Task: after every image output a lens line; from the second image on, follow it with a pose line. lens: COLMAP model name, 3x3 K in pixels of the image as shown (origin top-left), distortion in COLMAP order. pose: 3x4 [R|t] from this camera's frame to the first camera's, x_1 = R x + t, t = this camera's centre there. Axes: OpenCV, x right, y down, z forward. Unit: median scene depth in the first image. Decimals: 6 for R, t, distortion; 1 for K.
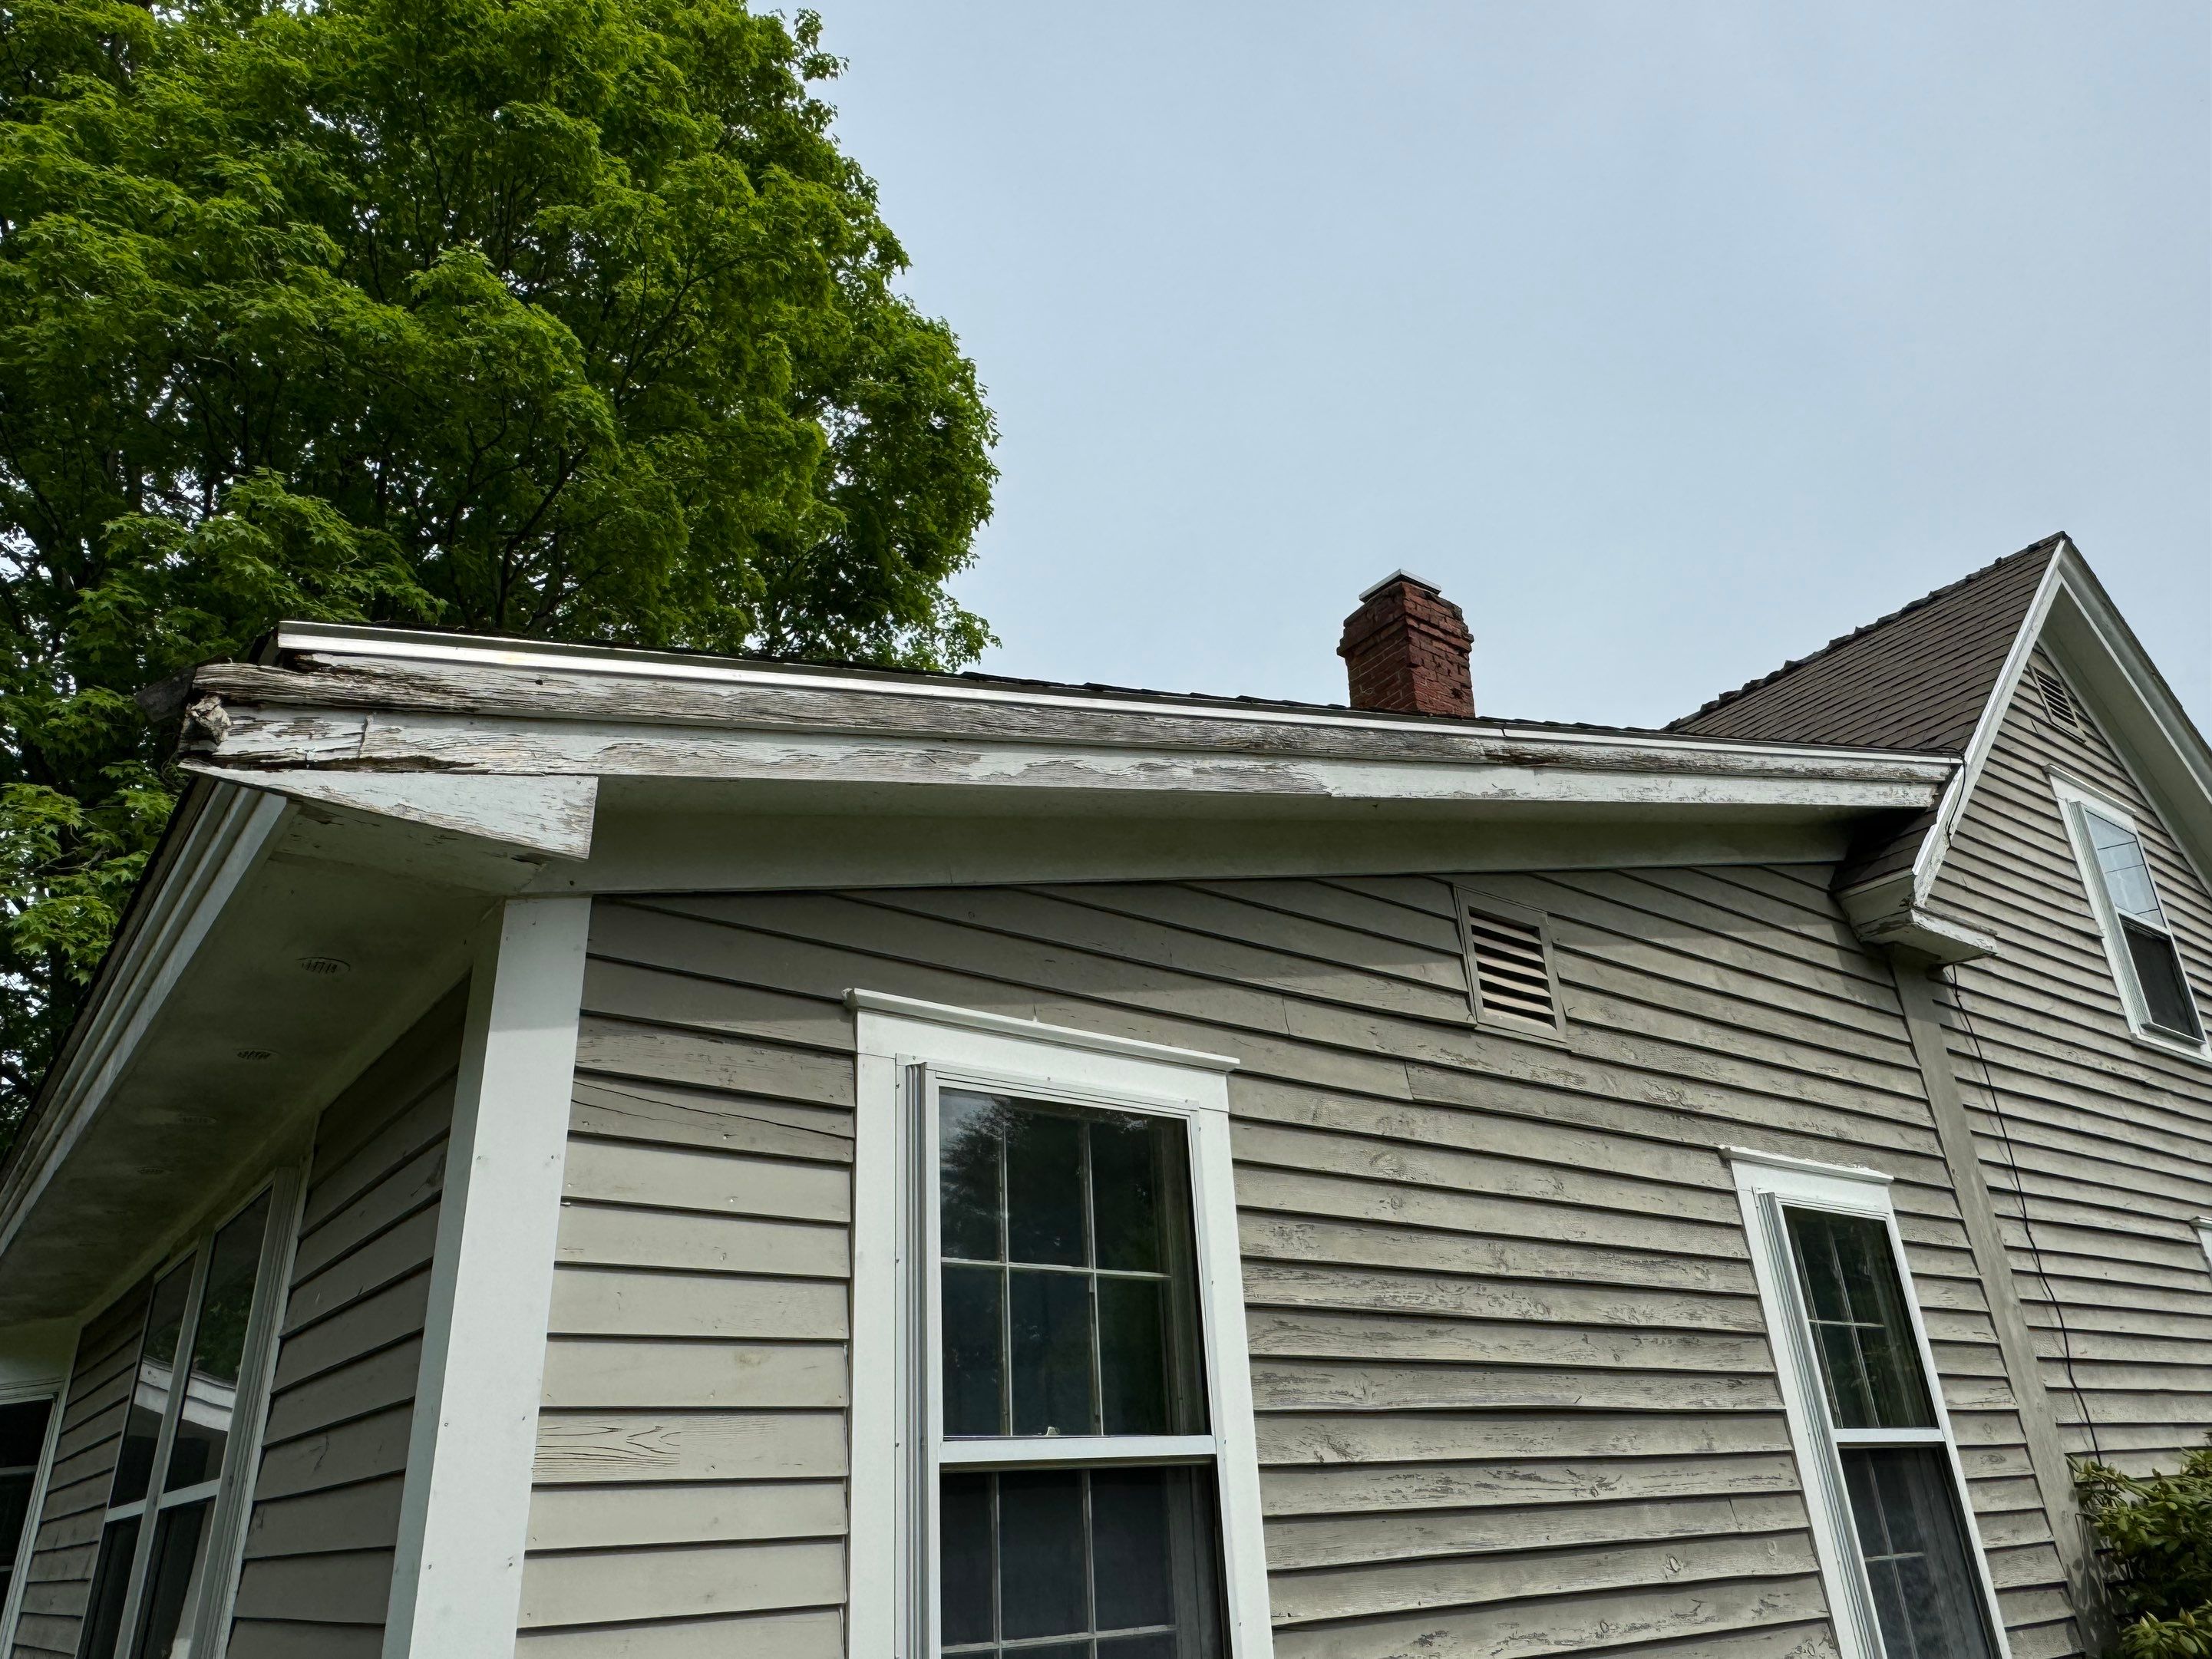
lens RADIAL K [[1533.6, 0, 1113.0], [0, 1533.6, 824.7], [0, 0, 1]] dist [-0.003061, 0.002413]
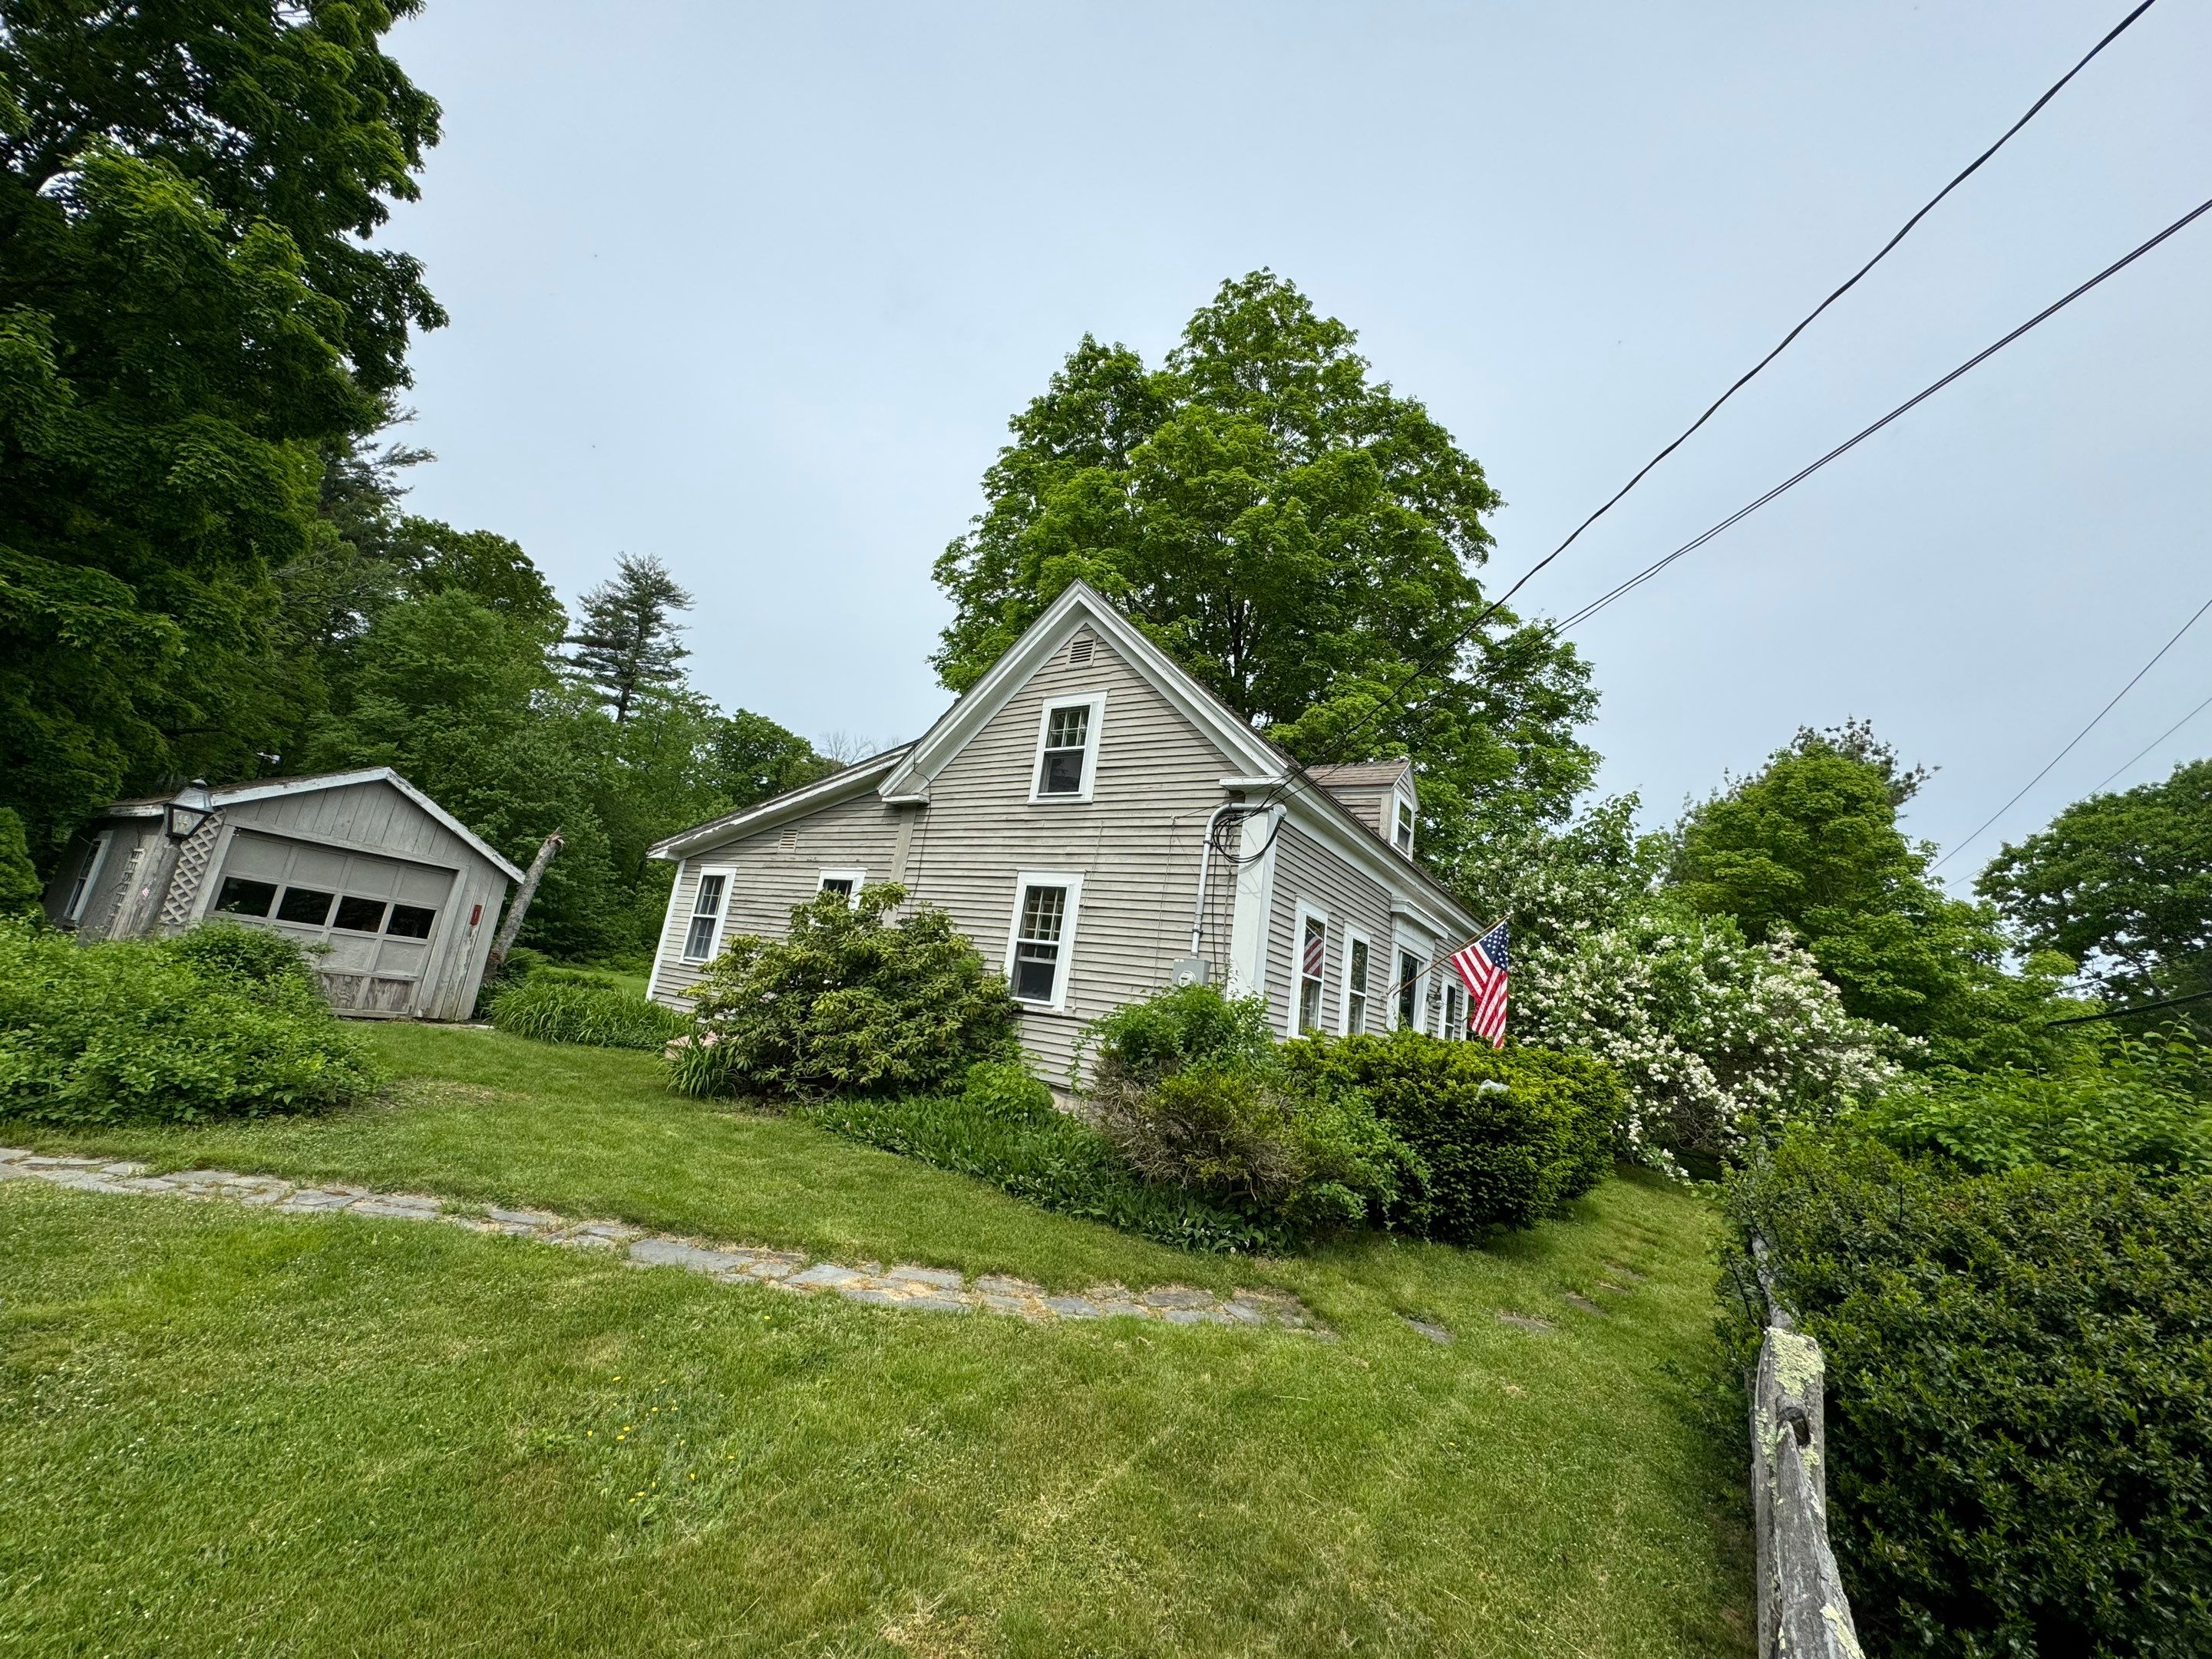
lens RADIAL K [[875.6, 0, 1098.5], [0, 875.6, 834.7], [0, 0, 1]] dist [-0.002626, 0.000051]
pose [[0.324577, -0.112784, -0.939111, 3.267108], [0.253353, 0.966952, -0.028563, 0.410608], [0.911297, -0.228656, 0.342424, 0.887356]]
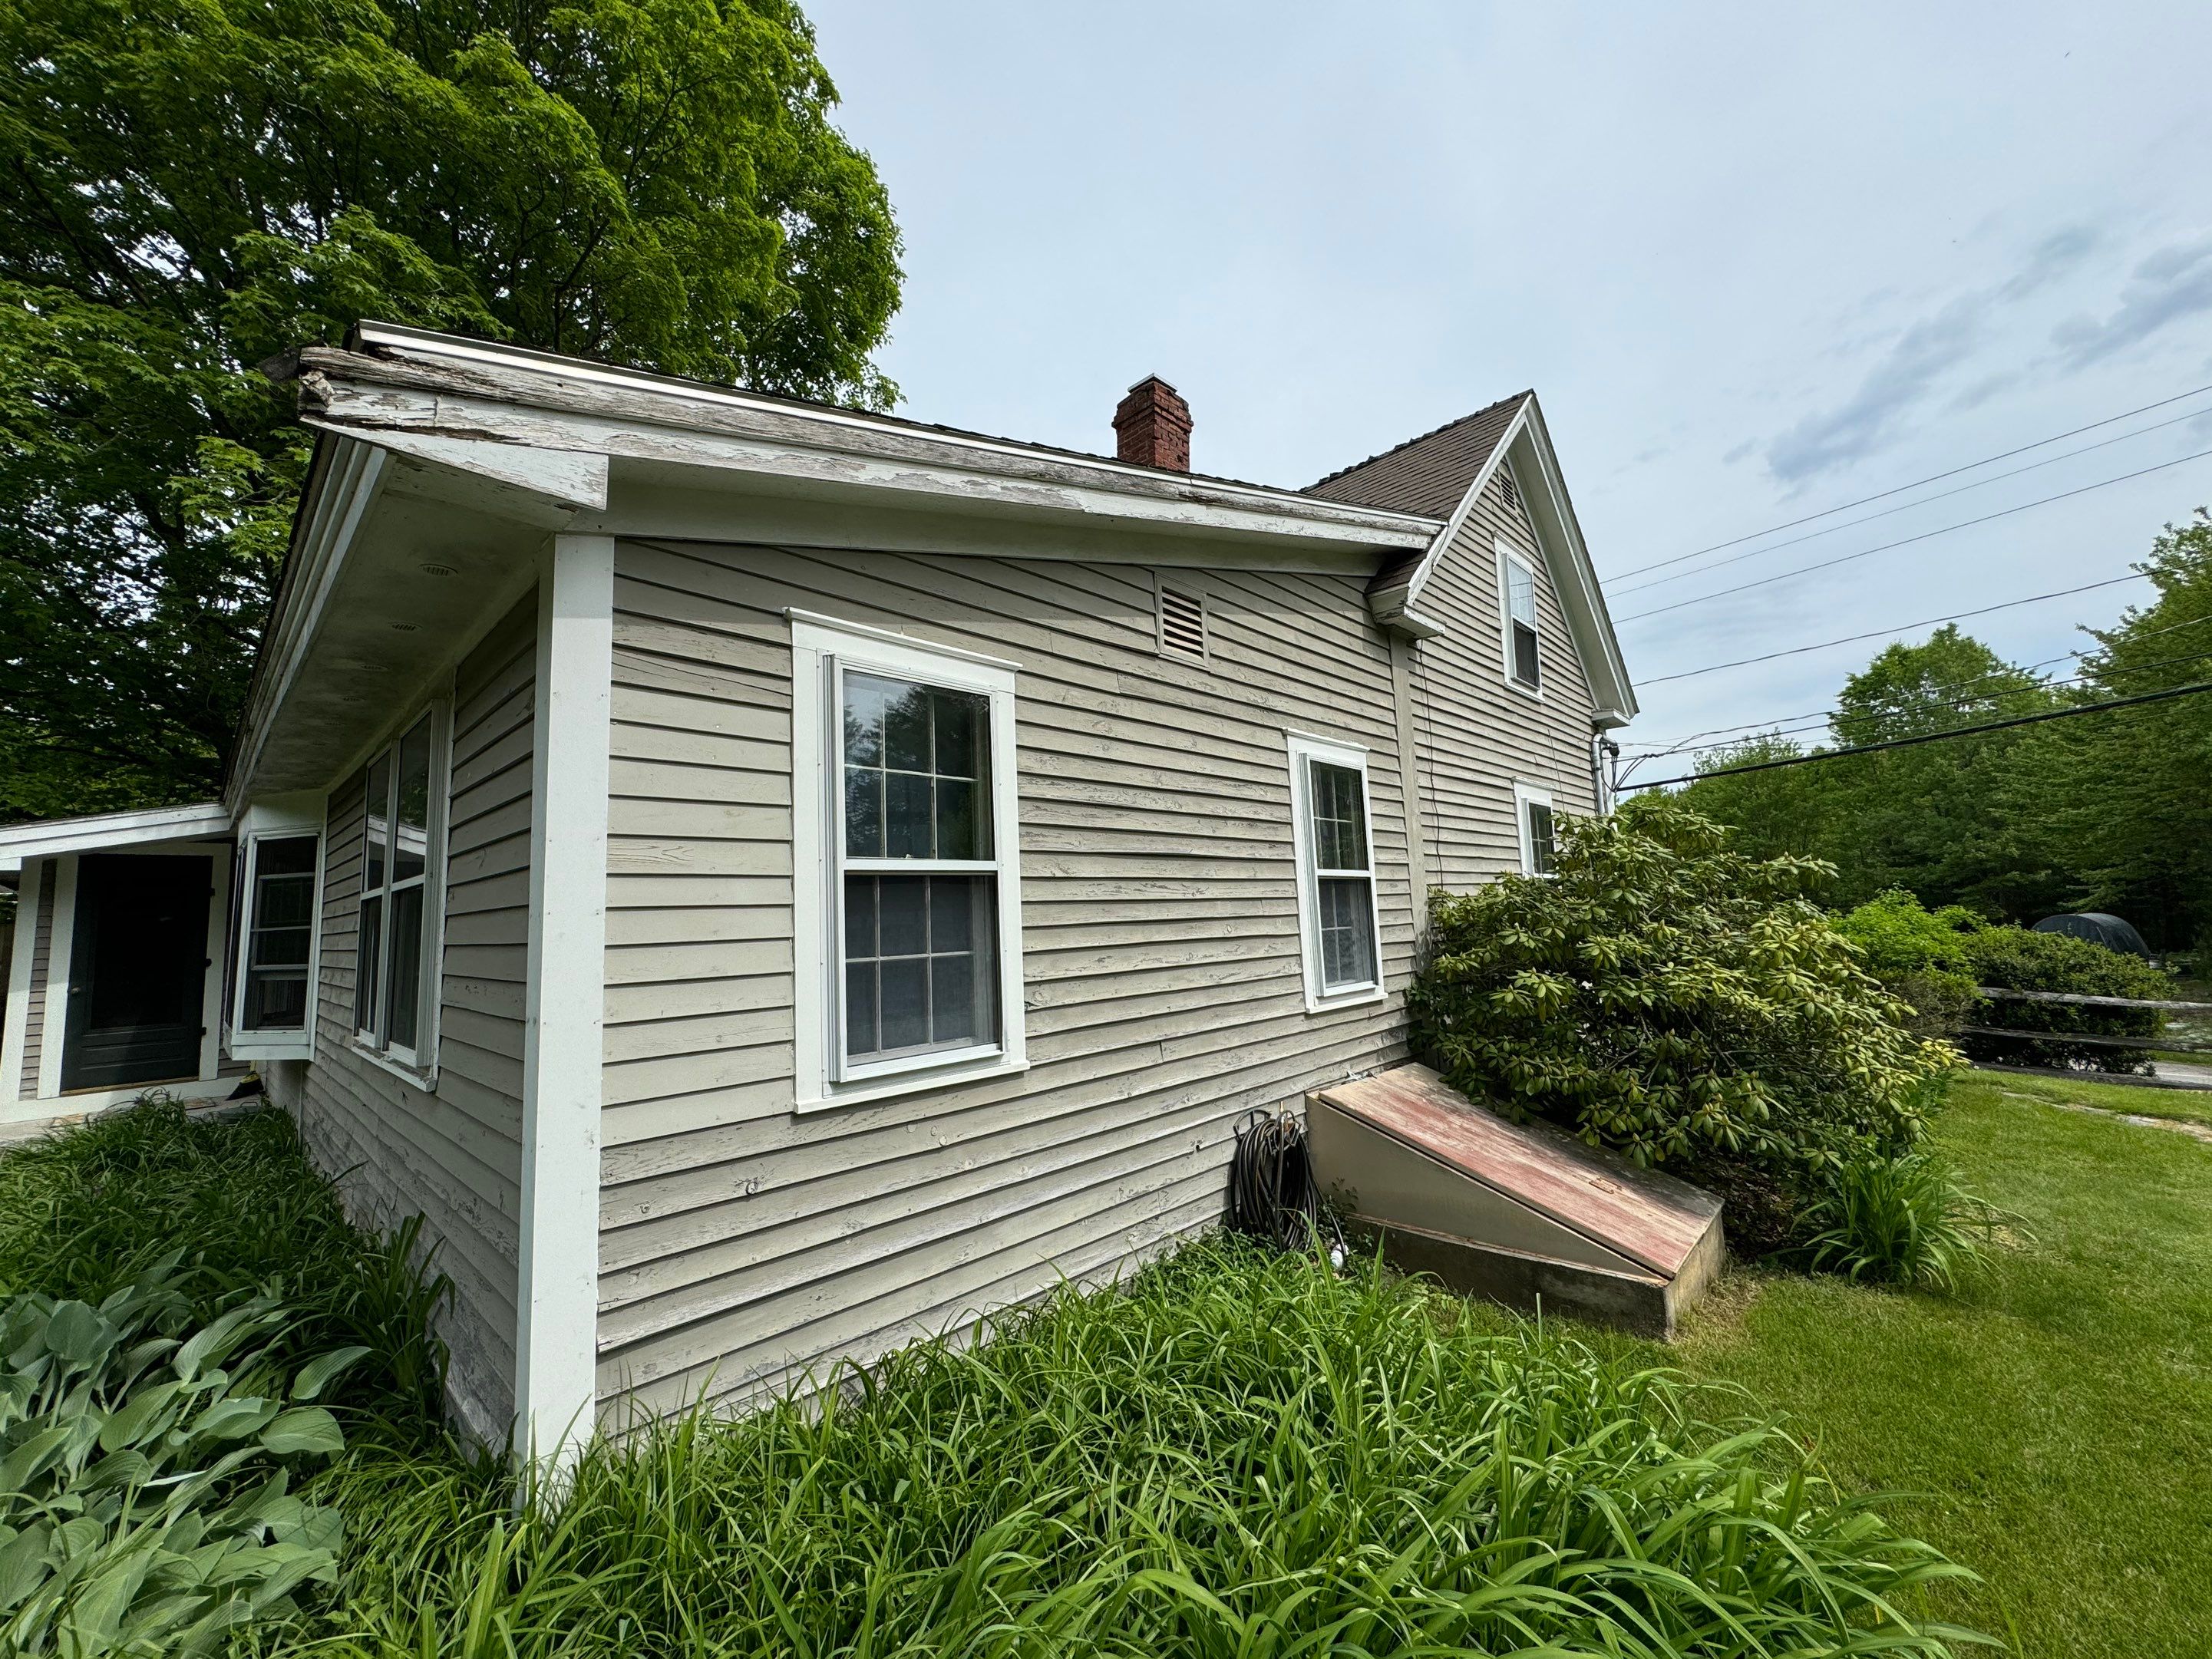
lens RADIAL K [[875.6, 0, 1105.1], [0, 875.6, 821.4], [0, 0, 1]] dist [-0.002626, 0.000051]
pose [[0.988015, 0.028038, 0.151789, 0.021504], [-0.074006, 0.949016, 0.306416, 0.006421], [-0.135459, -0.313977, 0.939718, -0.014005]]
